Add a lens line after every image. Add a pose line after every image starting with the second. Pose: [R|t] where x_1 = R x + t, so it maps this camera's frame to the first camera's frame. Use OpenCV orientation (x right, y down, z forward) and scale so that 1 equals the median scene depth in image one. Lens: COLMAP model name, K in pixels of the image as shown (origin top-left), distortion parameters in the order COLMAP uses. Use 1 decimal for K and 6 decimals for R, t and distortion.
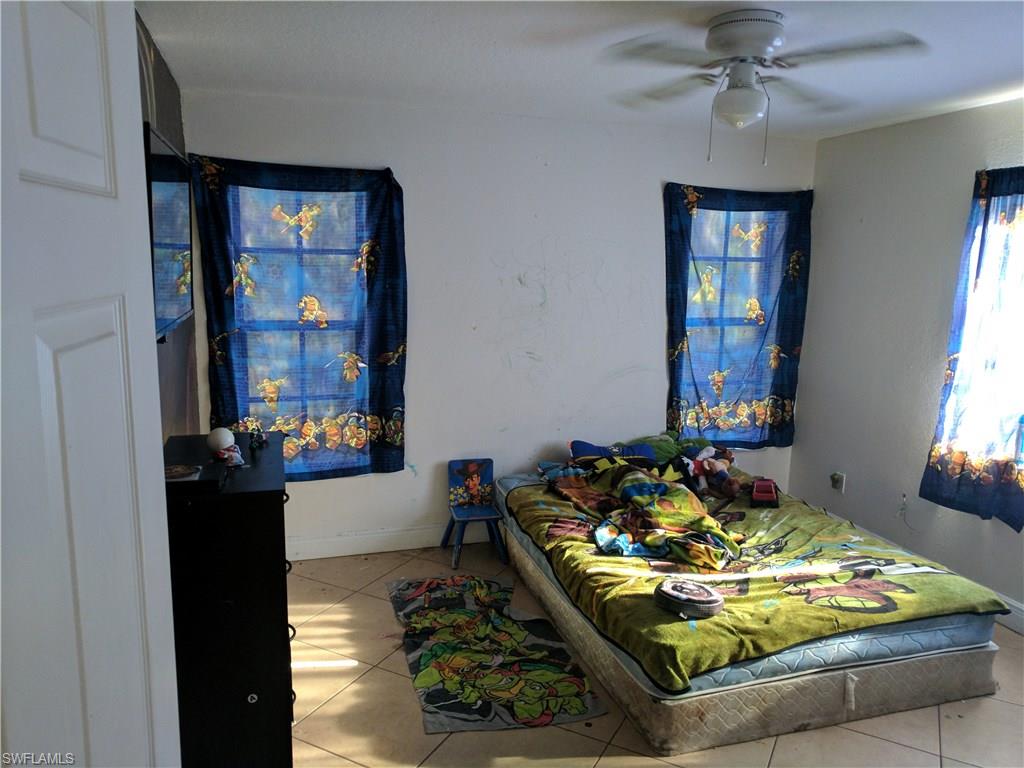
lens RADIAL K [[753.8, 0, 514.9], [0, 753.8, 382.3], [0, 0, 1]] dist [0.008650, 0.010019]
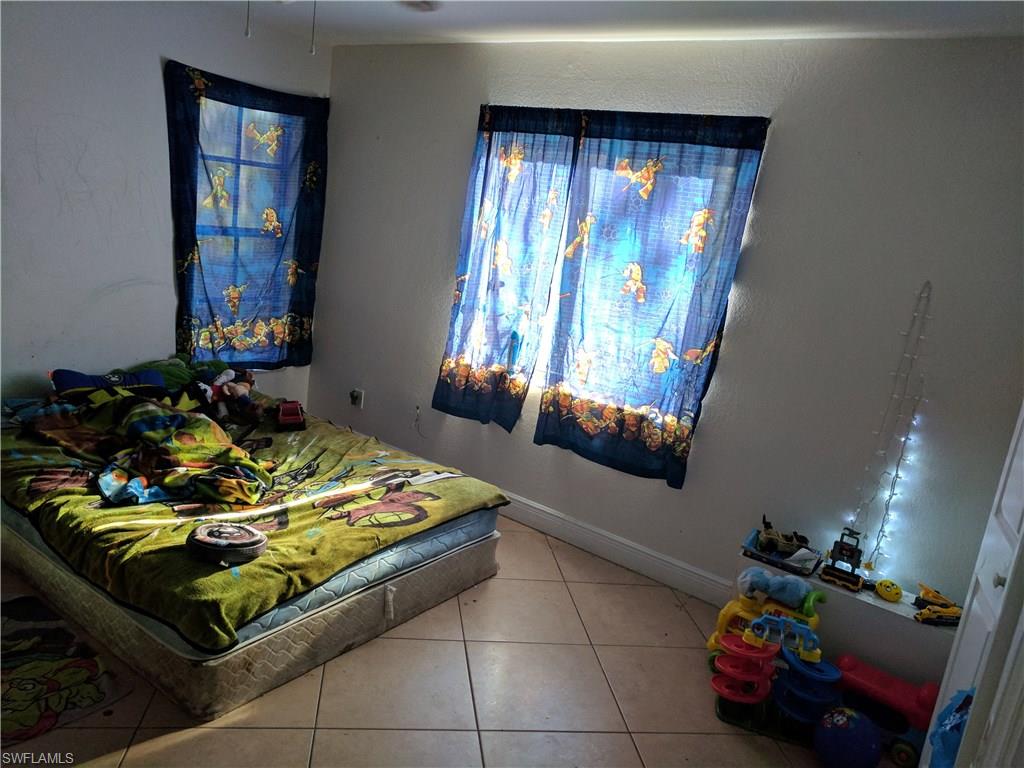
lens RADIAL K [[769.1, 0, 511.4], [0, 769.1, 380.4], [0, 0, 1]] dist [-0.000262, 0.025894]
pose [[0.806674, -0.051297, 0.588766, -0.020110], [-0.012047, 0.994592, 0.103161, -0.002703], [-0.590874, -0.090310, 0.801693, 0.067790]]
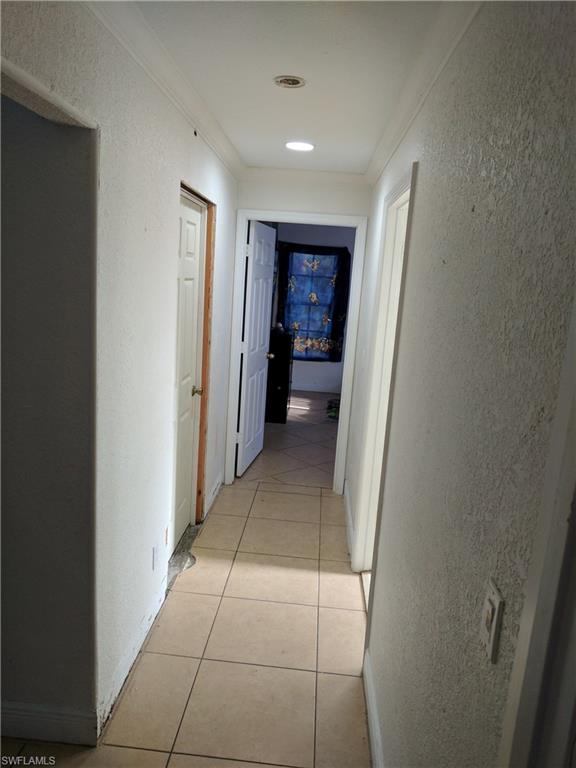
lens RADIAL K [[563.9, 0, 288.0], [0, 563.9, 384.0], [0, 0, 1]] dist [-0.028201, 0.032500]
pose [[0.931480, 0.112220, -0.346051, 0.084560], [-0.110204, 0.993580, 0.025564, 0.037638], [0.346698, 0.014324, 0.937867, -0.206887]]
